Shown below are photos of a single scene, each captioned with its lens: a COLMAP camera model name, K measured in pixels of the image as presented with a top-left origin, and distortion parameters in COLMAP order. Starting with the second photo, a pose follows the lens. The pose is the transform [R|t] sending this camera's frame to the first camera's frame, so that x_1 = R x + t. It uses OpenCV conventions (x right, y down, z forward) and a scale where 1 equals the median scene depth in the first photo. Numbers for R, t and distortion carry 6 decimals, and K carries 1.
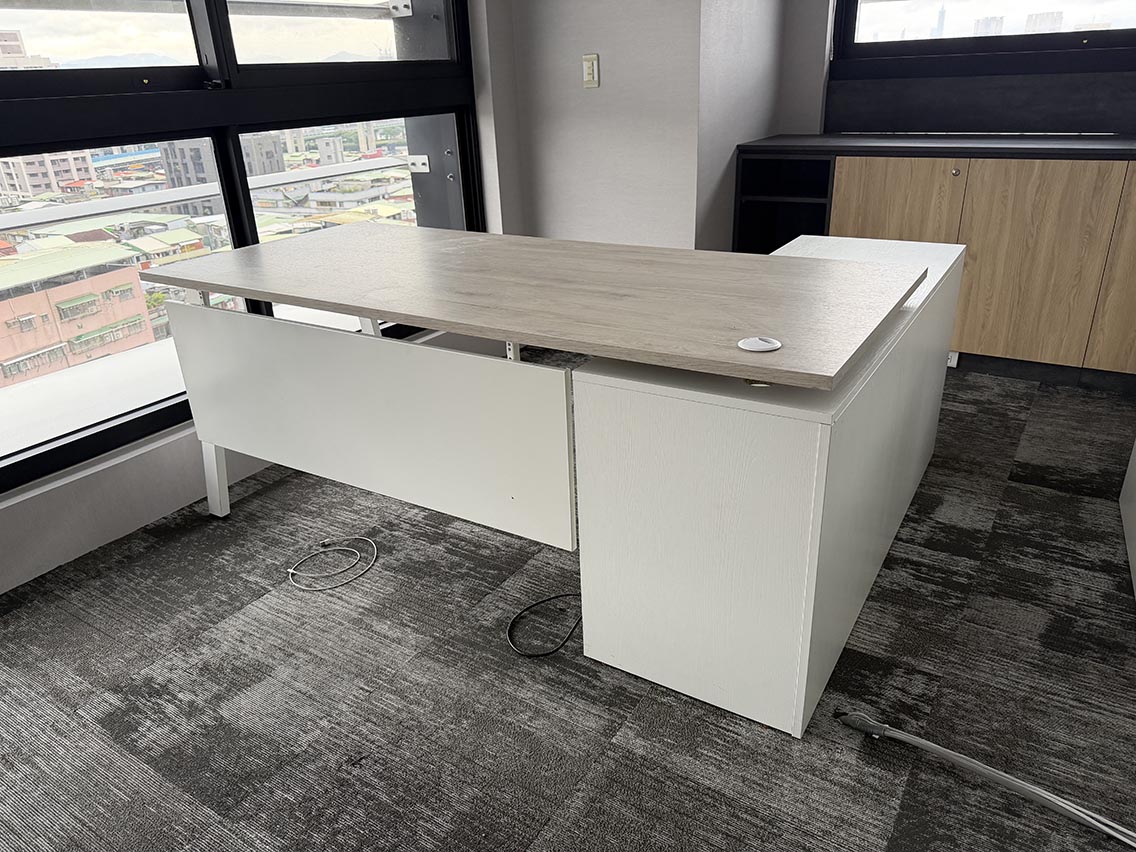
lens RADIAL K [[810.7, 0, 568.0], [0, 810.7, 426.0], [0, 0, 1]] dist [0.025845, -0.042141]
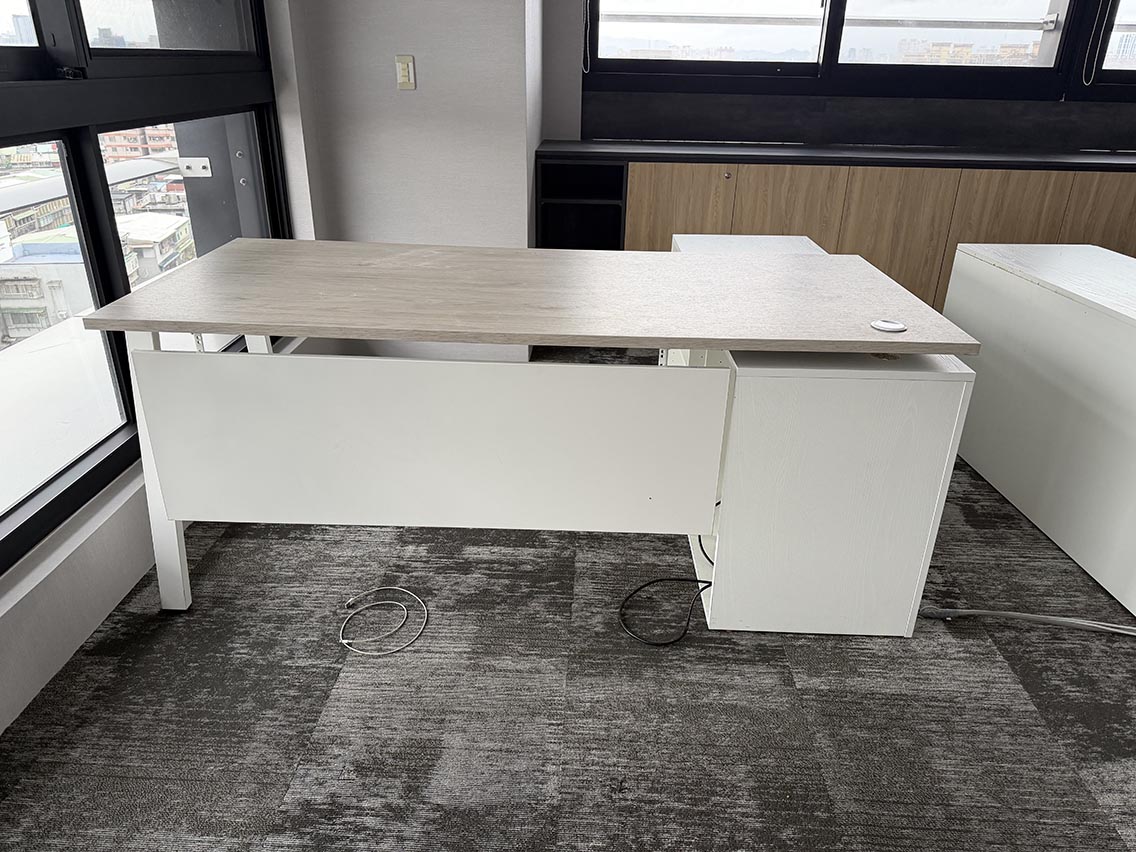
lens RADIAL K [[810.7, 0, 568.0], [0, 810.7, 426.0], [0, 0, 1]] dist [0.025845, -0.042141]
pose [[0.859239, -0.156631, 0.487007, -0.483968], [0.153747, 0.987030, 0.046190, -0.049763], [-0.487925, 0.035188, 0.872176, 0.104220]]
